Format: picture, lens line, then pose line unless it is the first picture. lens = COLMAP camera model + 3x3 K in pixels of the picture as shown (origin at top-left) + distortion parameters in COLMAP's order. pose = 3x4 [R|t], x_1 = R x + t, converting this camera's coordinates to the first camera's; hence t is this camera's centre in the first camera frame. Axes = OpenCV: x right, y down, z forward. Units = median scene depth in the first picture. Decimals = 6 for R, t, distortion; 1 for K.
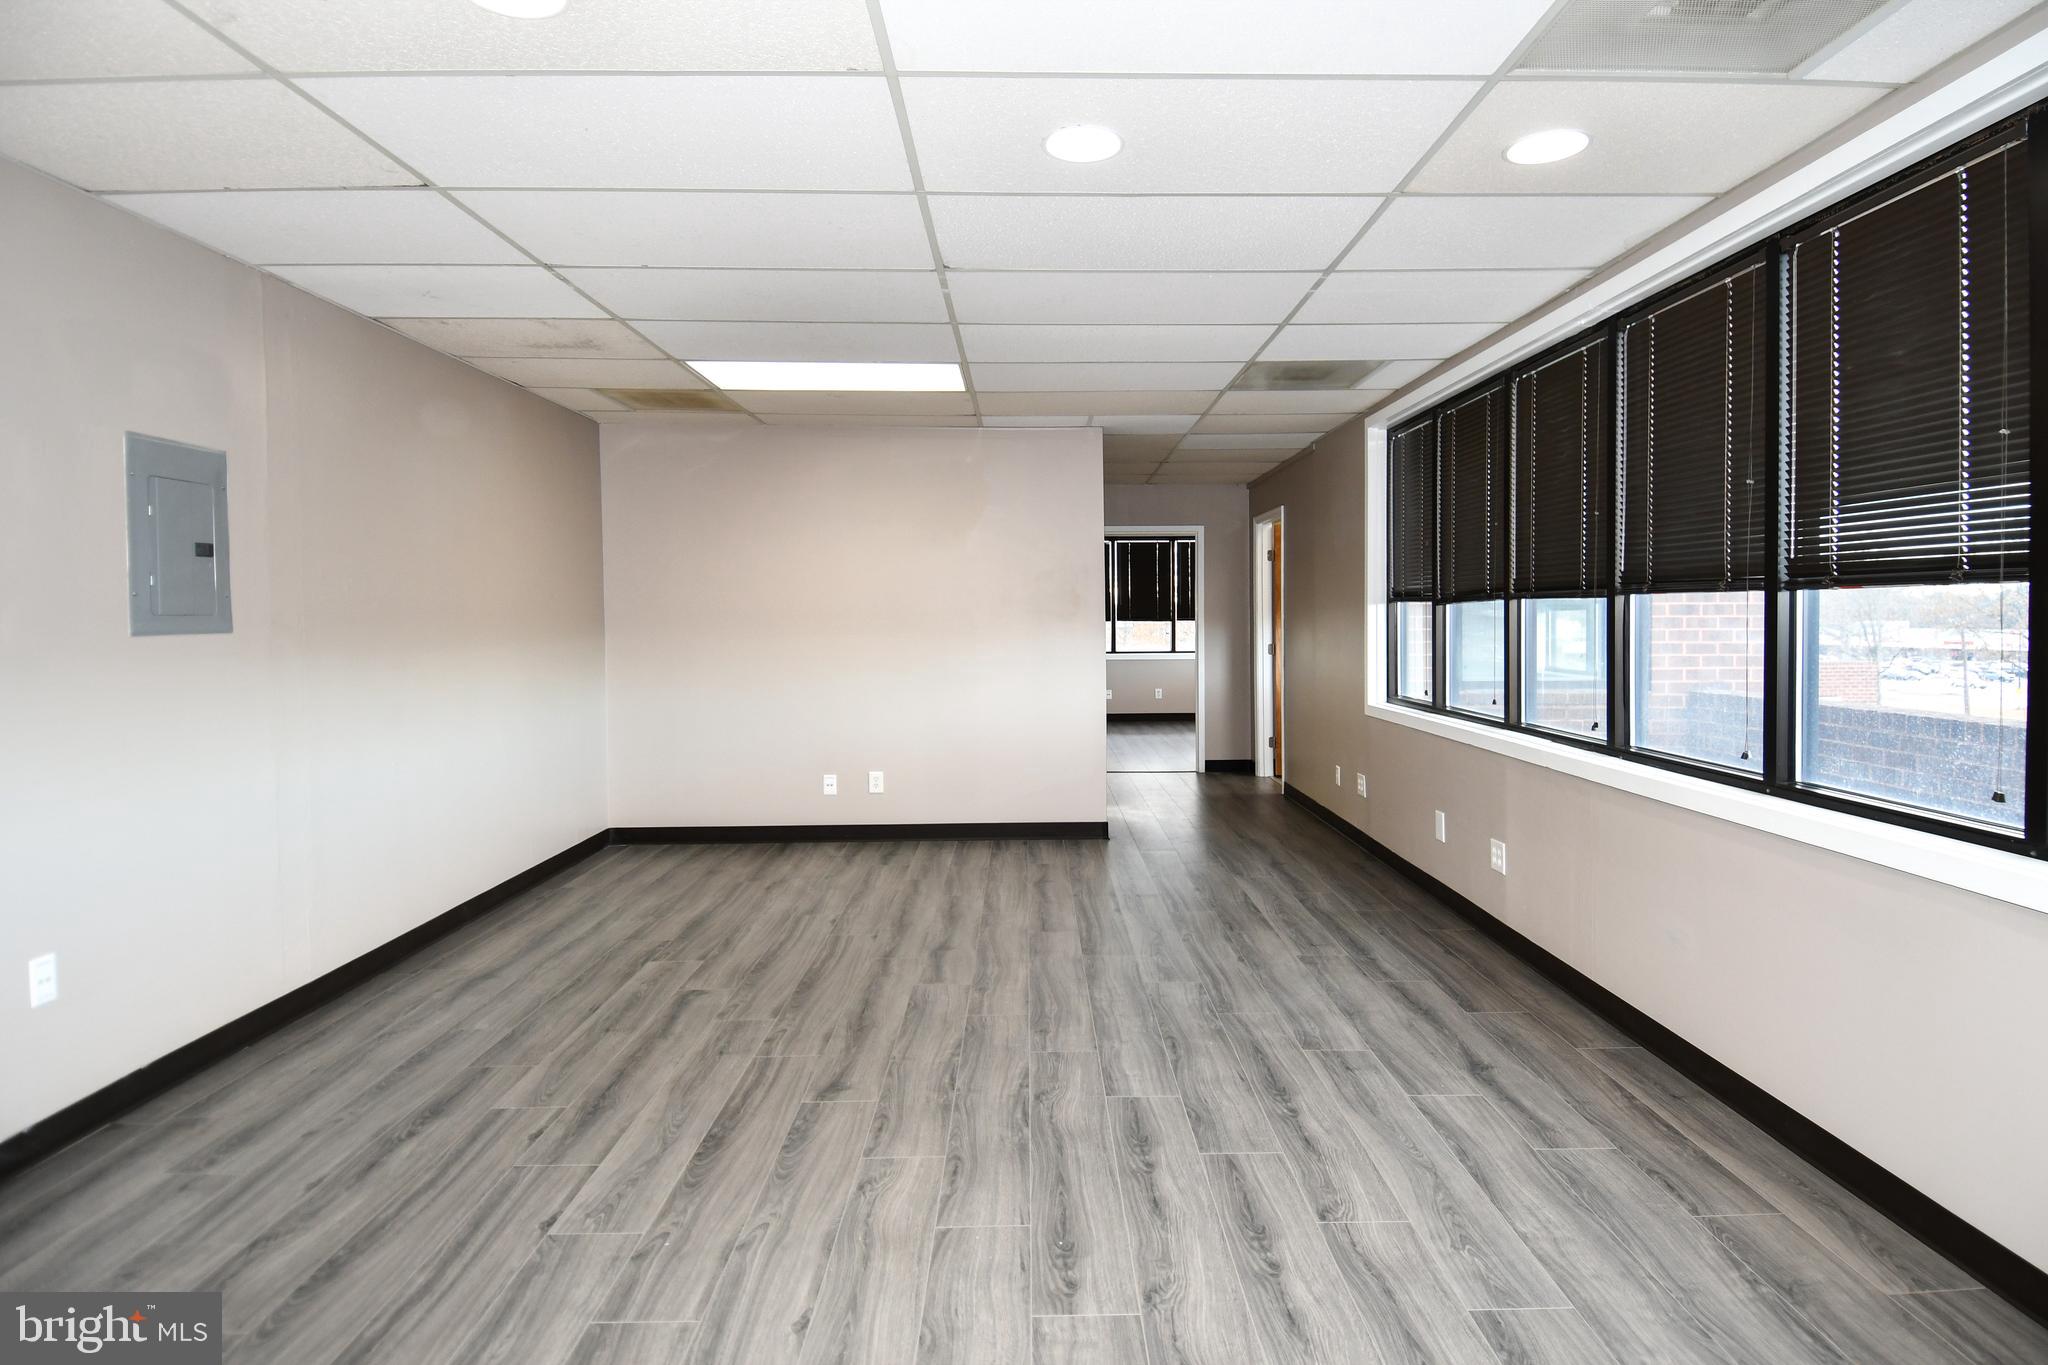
lens RADIAL K [[1091.1, 0, 1086.6], [0, 1091.1, 682.4], [0, 0, 1]] dist [0.051018, -0.056927]
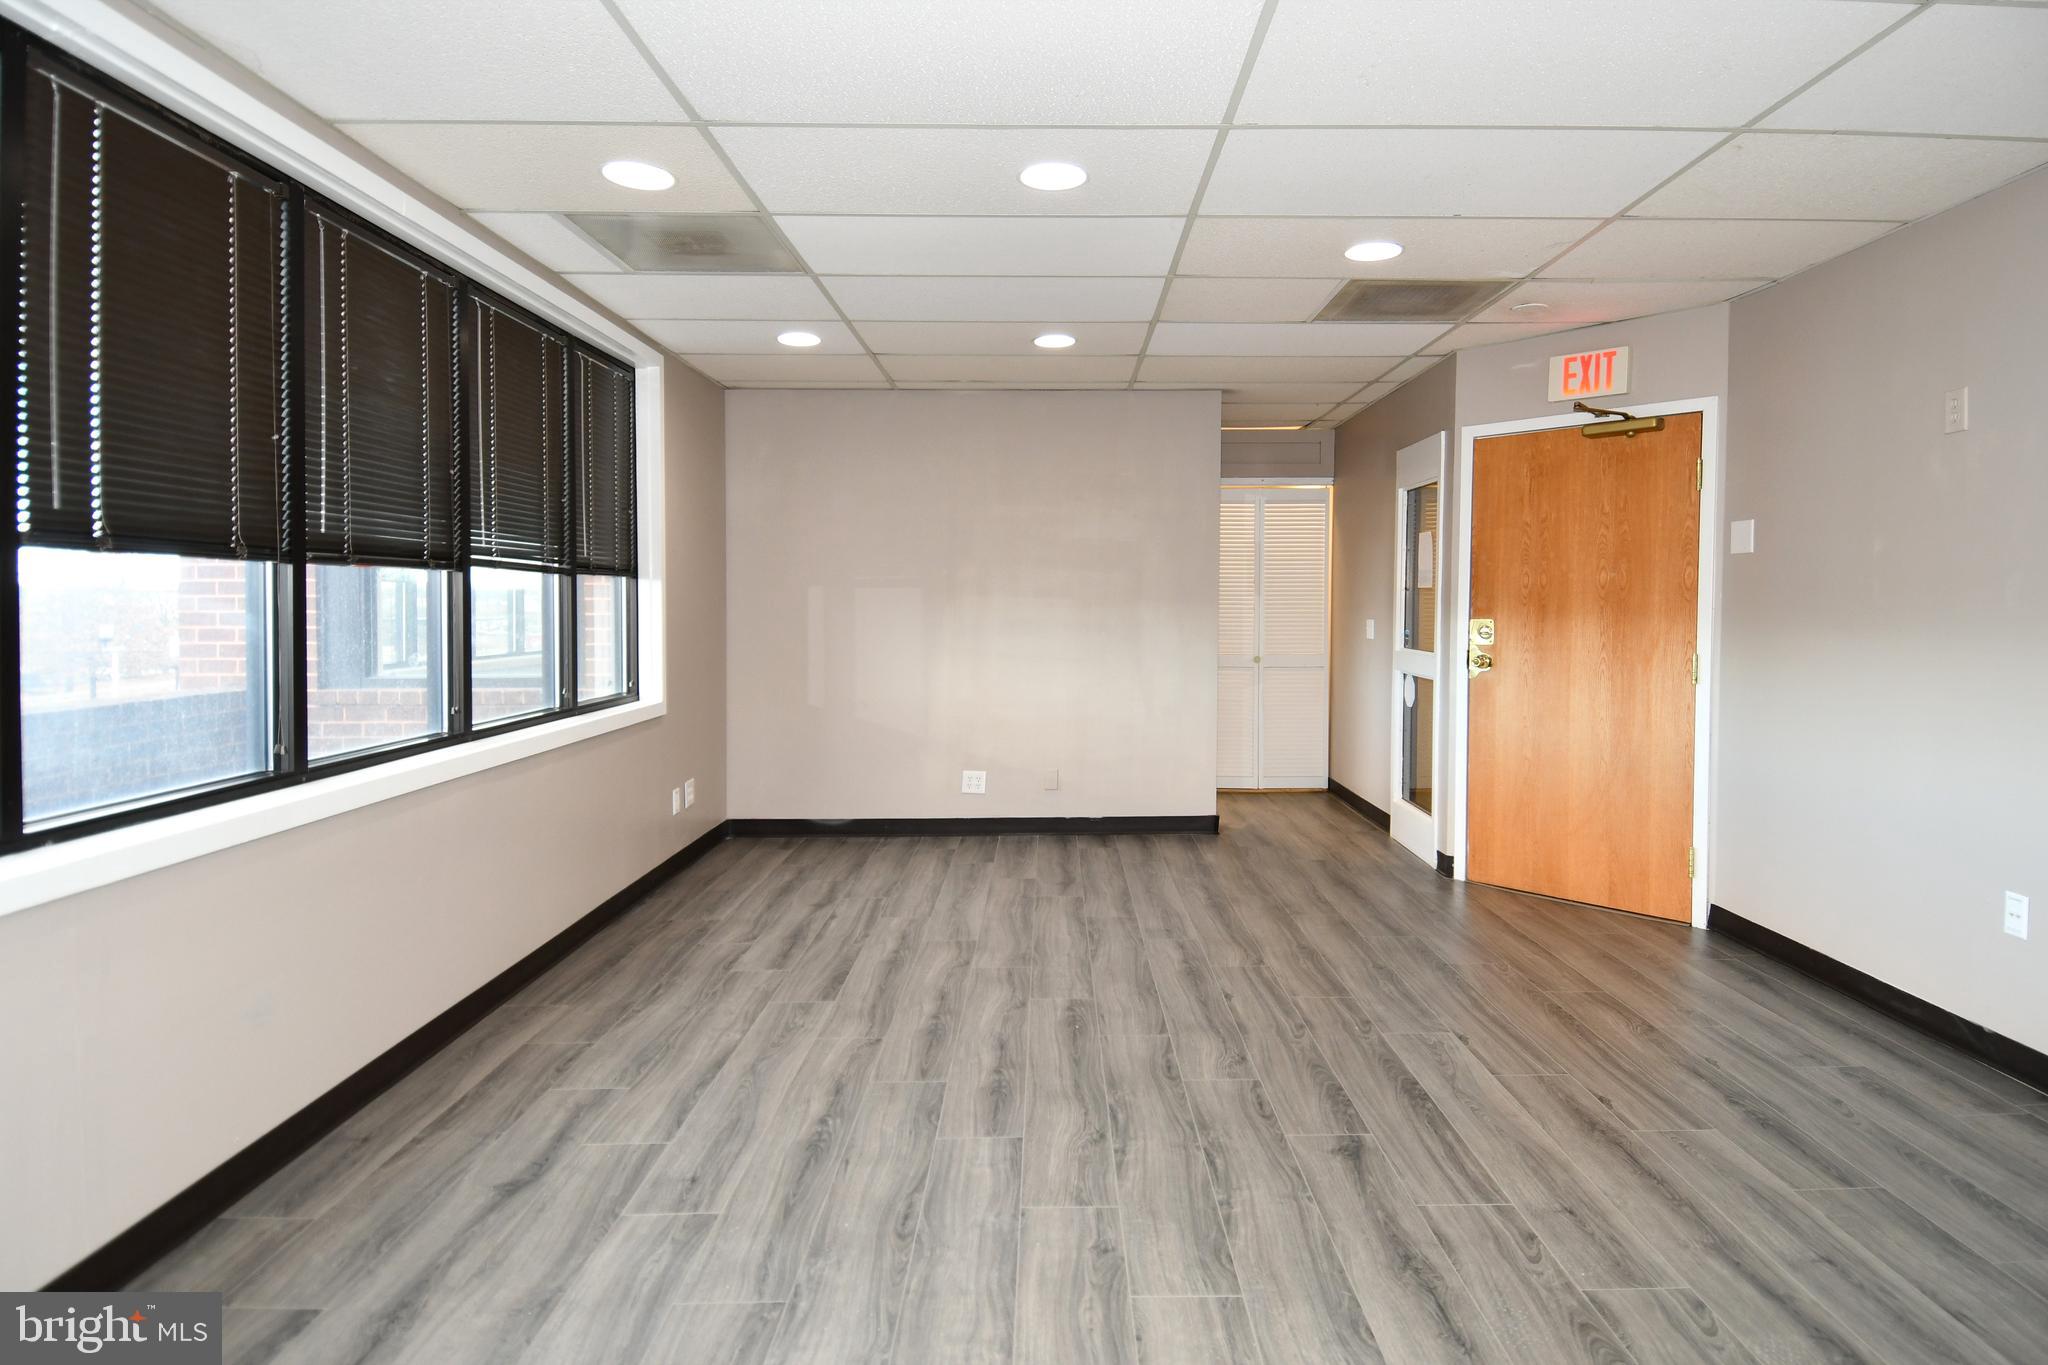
lens RADIAL K [[1070.6, 0, 1023.4], [0, 1070.6, 618.0], [0, 0, 1]] dist [0.053918, -0.048457]
pose [[-0.996823, 0.003620, 0.079561, -0.050160], [0.009959, 0.996791, 0.079420, -0.094483], [-0.079018, 0.079960, -0.993661, 1.759802]]
